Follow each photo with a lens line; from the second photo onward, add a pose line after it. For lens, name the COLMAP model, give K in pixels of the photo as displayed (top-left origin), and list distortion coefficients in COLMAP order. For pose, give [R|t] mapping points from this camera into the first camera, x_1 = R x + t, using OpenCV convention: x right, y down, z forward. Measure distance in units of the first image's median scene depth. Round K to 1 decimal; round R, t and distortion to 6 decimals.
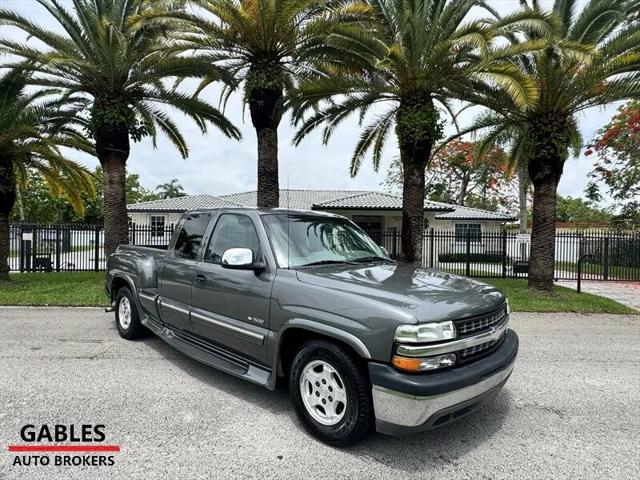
lens RADIAL K [[373.9, 0, 320.0], [0, 373.9, 240.5], [0, 0, 1]] dist [-0.002474, -0.000382]
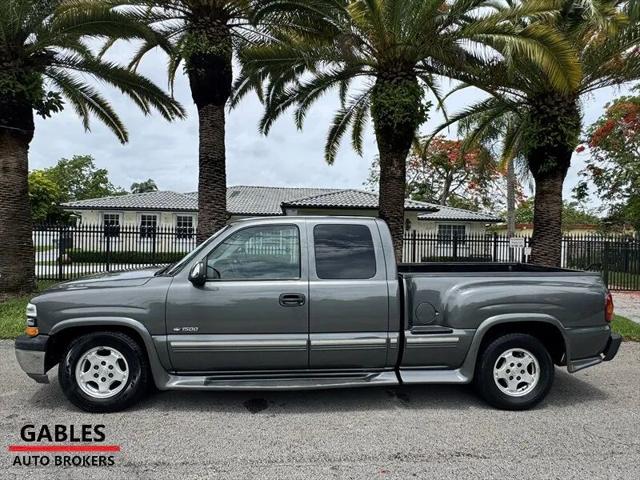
lens RADIAL K [[372.9, 0, 319.8], [0, 372.9, 240.9], [0, 0, 1]] dist [0.000595, -0.000560]
pose [[0.999074, 0.004273, 0.042807, 0.054835], [-0.004378, 0.999988, 0.002364, -0.012034], [-0.042797, -0.002549, 0.999081, 0.181782]]
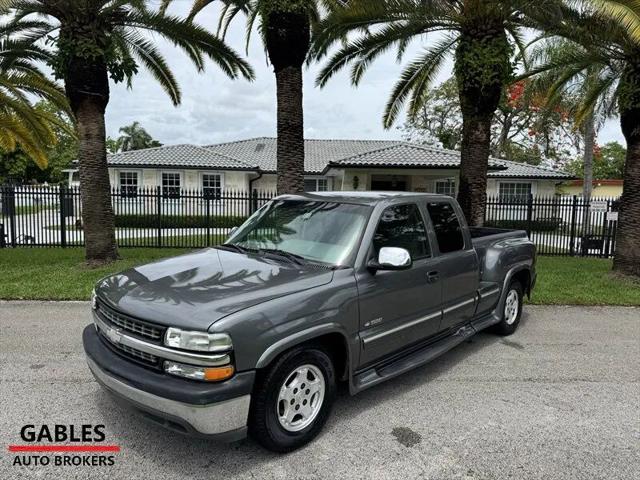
lens RADIAL K [[455.1, 0, 323.7], [0, 455.1, 237.5], [0, 0, 1]] dist [0.074819, -0.096938]
pose [[0.999832, 0.002214, 0.018196, -0.082410], [-0.003798, 0.996157, 0.087500, -0.031012], [-0.017932, -0.087555, 0.995998, 0.022677]]
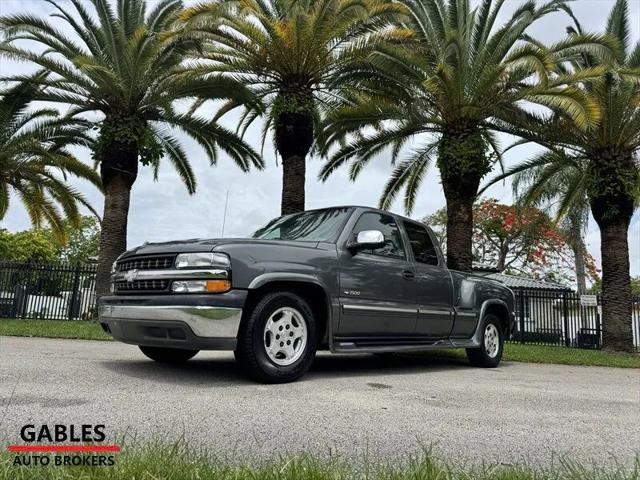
lens RADIAL K [[457.5, 0, 320.0], [0, 457.5, 240.0], [0, 0, 1]] dist [0.066694, -0.089872]
pose [[0.999441, 0.033262, -0.003482, -0.066195], [-0.033327, 0.981804, -0.186951, 0.097217], [-0.002800, 0.186962, 0.982363, -0.041630]]
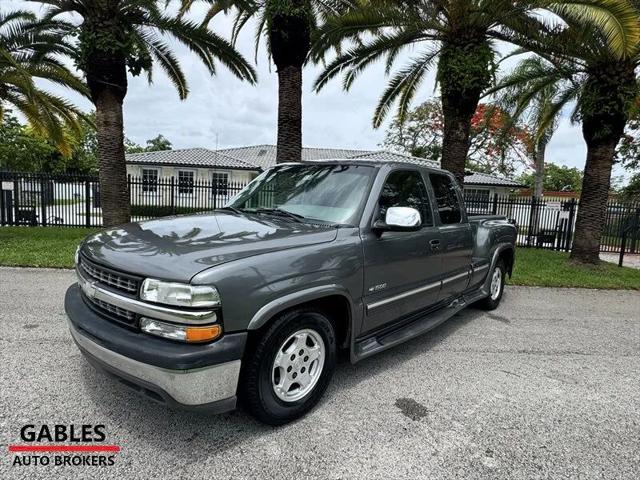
lens RADIAL K [[373.7, 0, 318.5], [0, 373.7, 239.5], [0, 0, 1]] dist [-0.001690, -0.000202]
pose [[0.999012, 0.029839, 0.032940, -0.089780], [-0.032953, 0.994598, 0.098428, 0.006154], [-0.029825, -0.099417, 0.994599, 0.105237]]
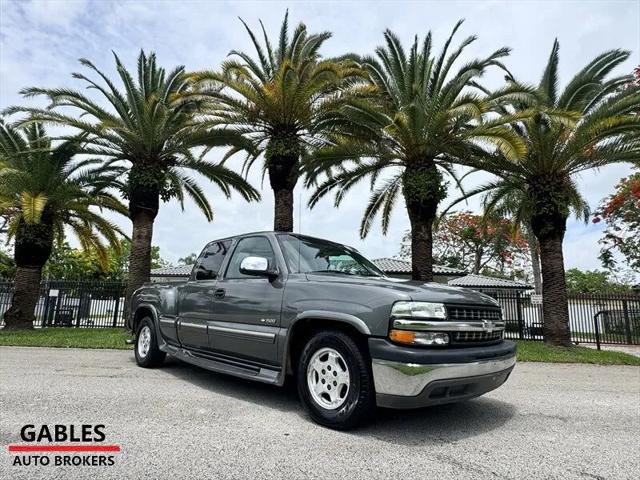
lens RADIAL K [[373.9, 0, 320.0], [0, 373.9, 240.5], [0, 0, 1]] dist [-0.002474, -0.000382]
pose [[0.999204, 0.001620, -0.039861, 0.007020], [-0.009650, 0.979321, -0.202083, 0.062219], [0.038709, 0.202307, 0.978557, -0.035055]]
